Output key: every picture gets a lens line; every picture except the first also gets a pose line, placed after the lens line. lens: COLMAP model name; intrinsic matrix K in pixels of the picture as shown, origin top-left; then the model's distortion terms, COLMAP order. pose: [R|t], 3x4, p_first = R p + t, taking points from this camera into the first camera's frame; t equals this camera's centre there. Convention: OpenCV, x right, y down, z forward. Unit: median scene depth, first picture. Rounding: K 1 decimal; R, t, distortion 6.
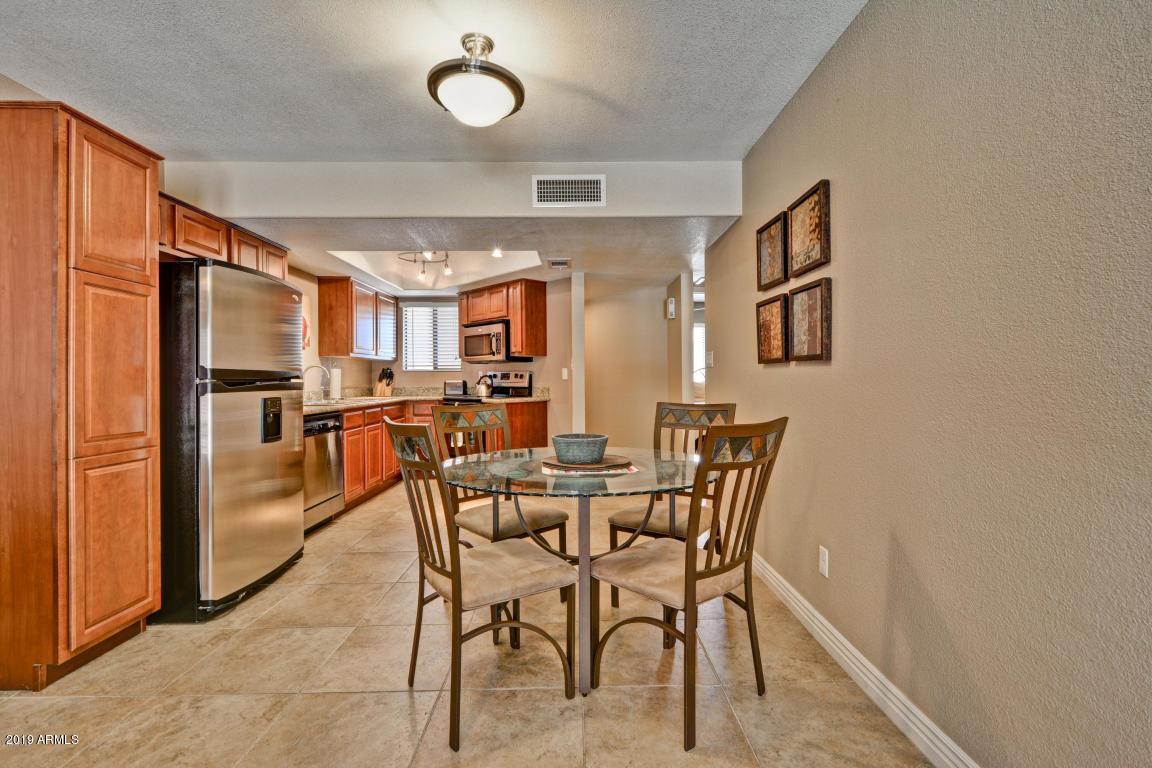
lens RADIAL K [[511.6, 0, 577.7], [0, 511.6, 378.3], [0, 0, 1]] dist [-0.001352, -0.000114]
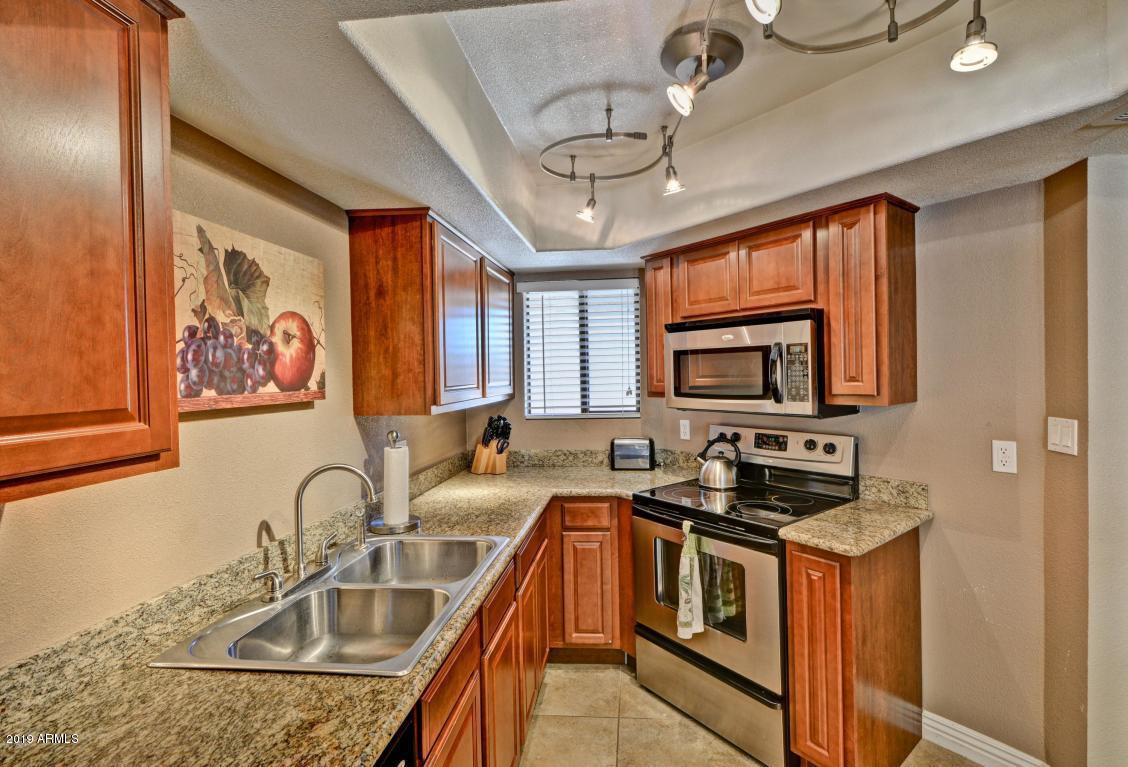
lens RADIAL K [[511.4, 0, 572.5], [0, 511.4, 381.3], [0, 0, 1]] dist [-0.002037, -0.001030]
pose [[0.992875, -0.010935, -0.118661, -0.268383], [0.013238, 0.999739, 0.018631, -0.068370], [0.118427, -0.020069, 0.992760, 0.576932]]
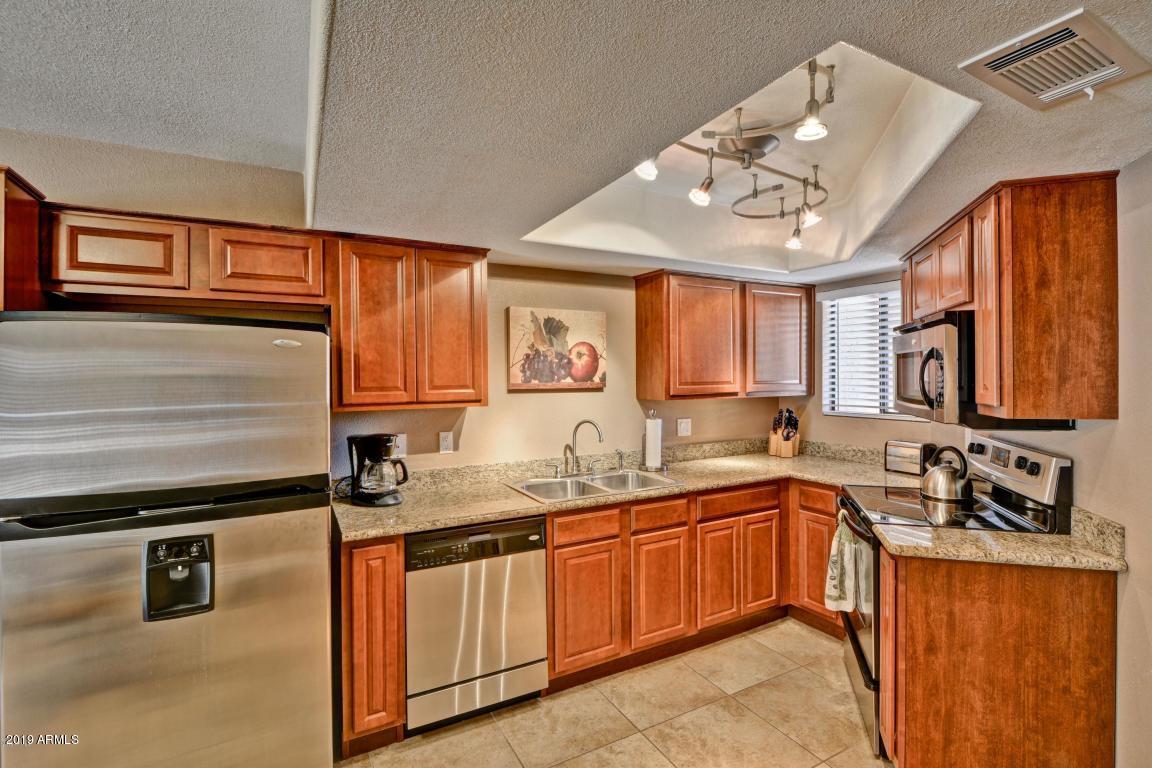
lens RADIAL K [[534.6, 0, 604.5], [0, 534.6, 377.9], [0, 0, 1]] dist [0.005241, 0.000156]
pose [[0.484212, 0.008766, -0.874907, 0.066367], [0.004600, 0.999910, 0.012564, -0.071503], [0.874939, -0.010109, 0.484128, 0.577067]]
